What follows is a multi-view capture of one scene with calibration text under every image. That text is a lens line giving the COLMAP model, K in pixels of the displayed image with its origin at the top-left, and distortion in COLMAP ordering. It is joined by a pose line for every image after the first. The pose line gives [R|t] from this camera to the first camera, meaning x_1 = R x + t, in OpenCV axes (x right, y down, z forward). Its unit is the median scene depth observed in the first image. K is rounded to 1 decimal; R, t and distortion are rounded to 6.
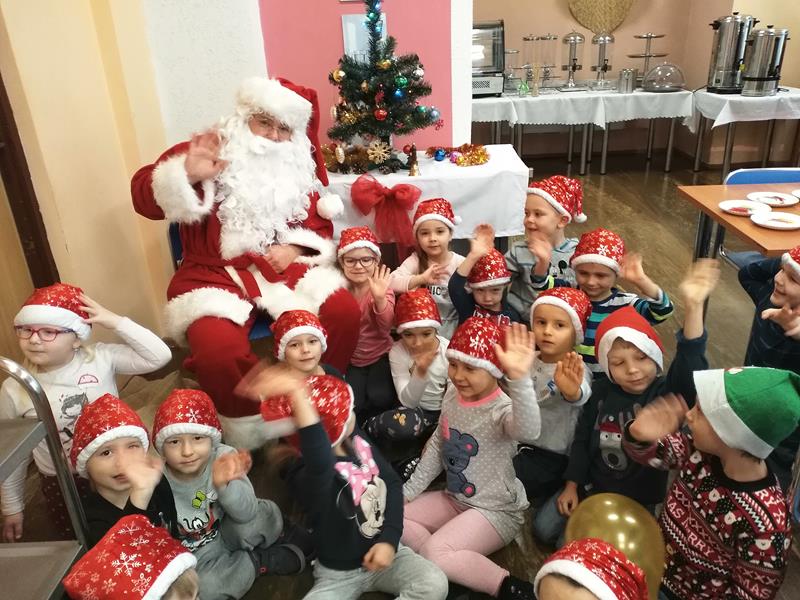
lens RADIAL K [[615.9, 0, 398.1], [0, 615.9, 317.4], [0, 0, 1]] dist [0.095393, -0.146600]
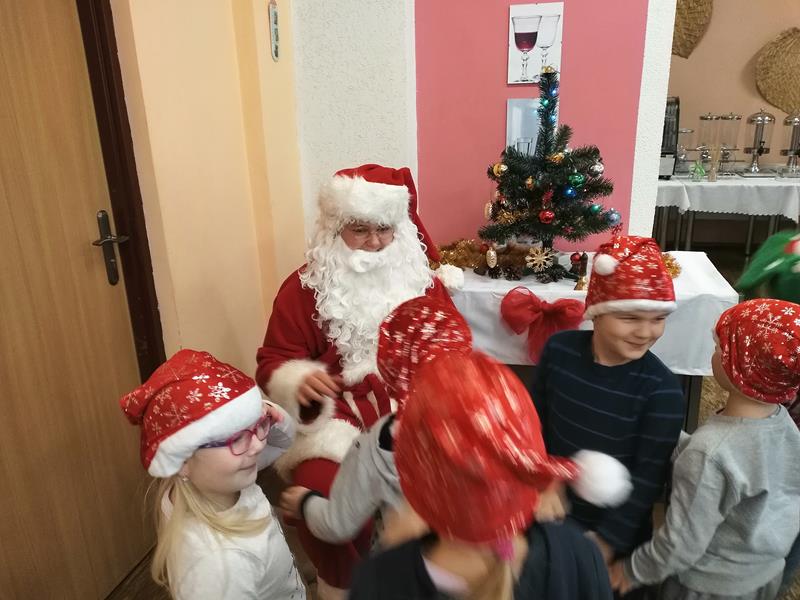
lens RADIAL K [[617.3, 0, 397.8], [0, 617.3, 323.6], [0, 0, 1]] dist [0.092361, -0.136742]
pose [[0.977119, 0.082646, -0.195979, -0.046757], [-0.098742, 0.992371, -0.073821, -0.100420], [0.188383, 0.091483, 0.977825, 0.157185]]
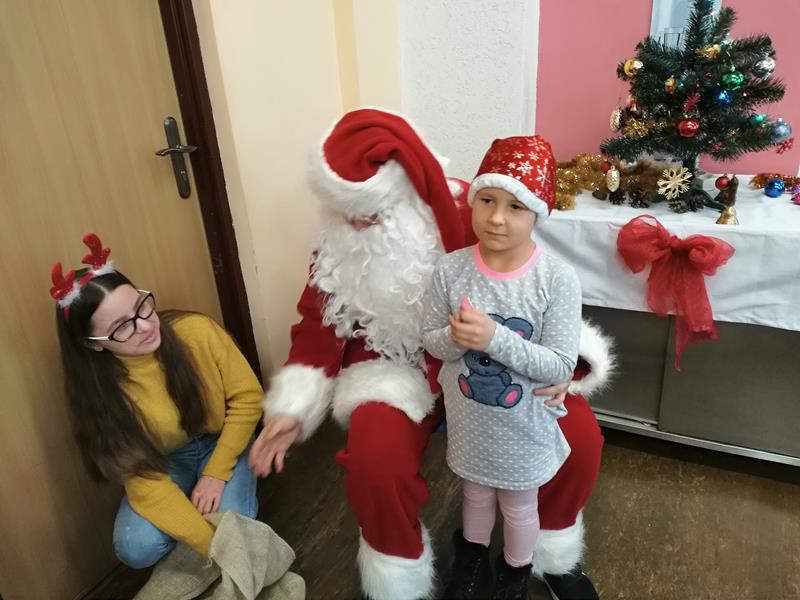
lens RADIAL K [[626.5, 0, 397.6], [0, 626.5, 317.6], [0, 0, 1]] dist [0.003532, -0.003776]
pose [[0.905112, 0.177763, -0.386230, -0.014079], [-0.160041, 0.984035, 0.077855, -0.128525], [0.393904, -0.008655, 0.919111, 0.260815]]
